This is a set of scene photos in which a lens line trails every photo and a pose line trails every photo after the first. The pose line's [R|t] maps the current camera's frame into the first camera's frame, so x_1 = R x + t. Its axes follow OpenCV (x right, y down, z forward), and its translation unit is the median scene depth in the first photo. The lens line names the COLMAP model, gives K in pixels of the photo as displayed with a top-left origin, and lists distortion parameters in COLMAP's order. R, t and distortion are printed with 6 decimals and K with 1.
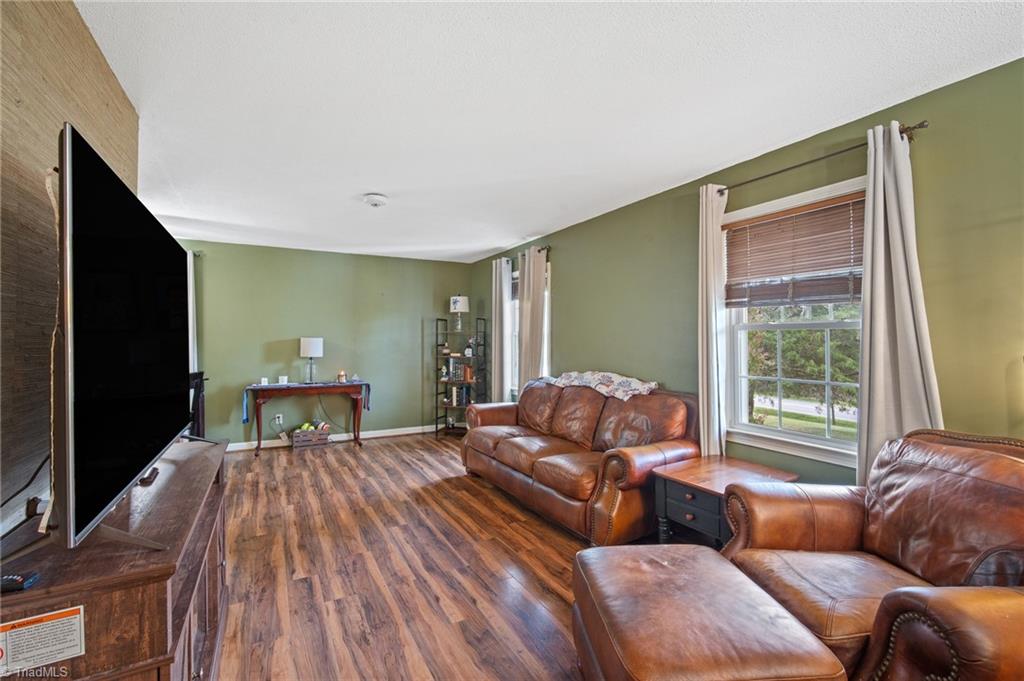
lens RADIAL K [[435.3, 0, 510.7], [0, 435.3, 340.9], [0, 0, 1]] dist [0.002915, 0.000470]
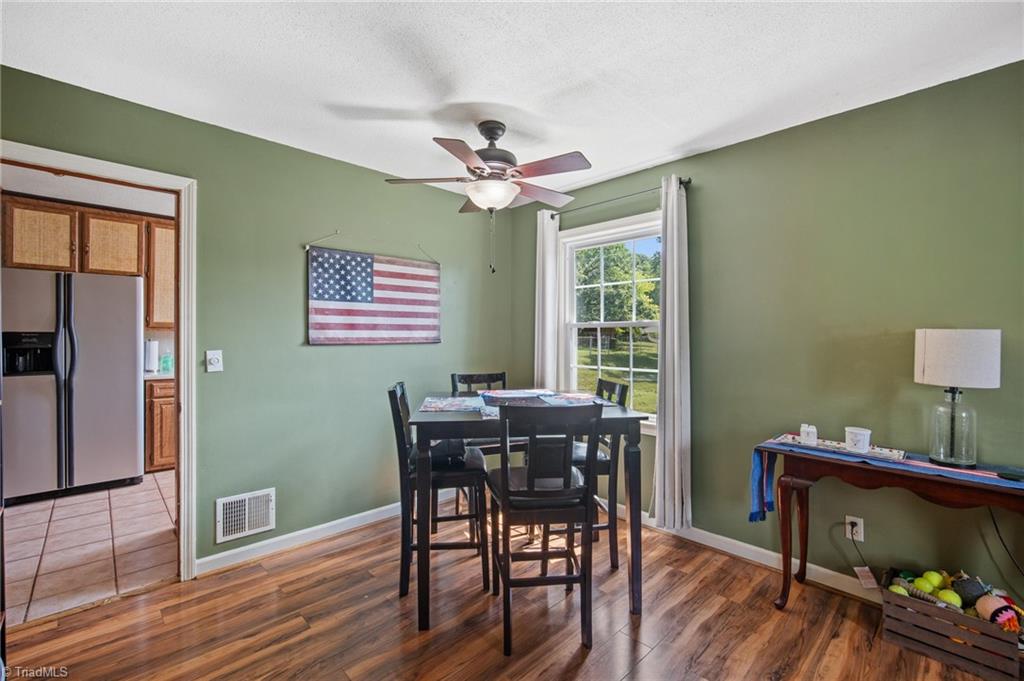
lens RADIAL K [[435.3, 0, 509.4], [0, 435.3, 338.5], [0, 0, 1]] dist [0.002915, 0.000470]
pose [[0.242112, 0.005619, -0.970232, -0.212091], [-0.001021, 0.999984, 0.005536, -0.001938], [0.970248, -0.000350, 0.242114, 0.585950]]
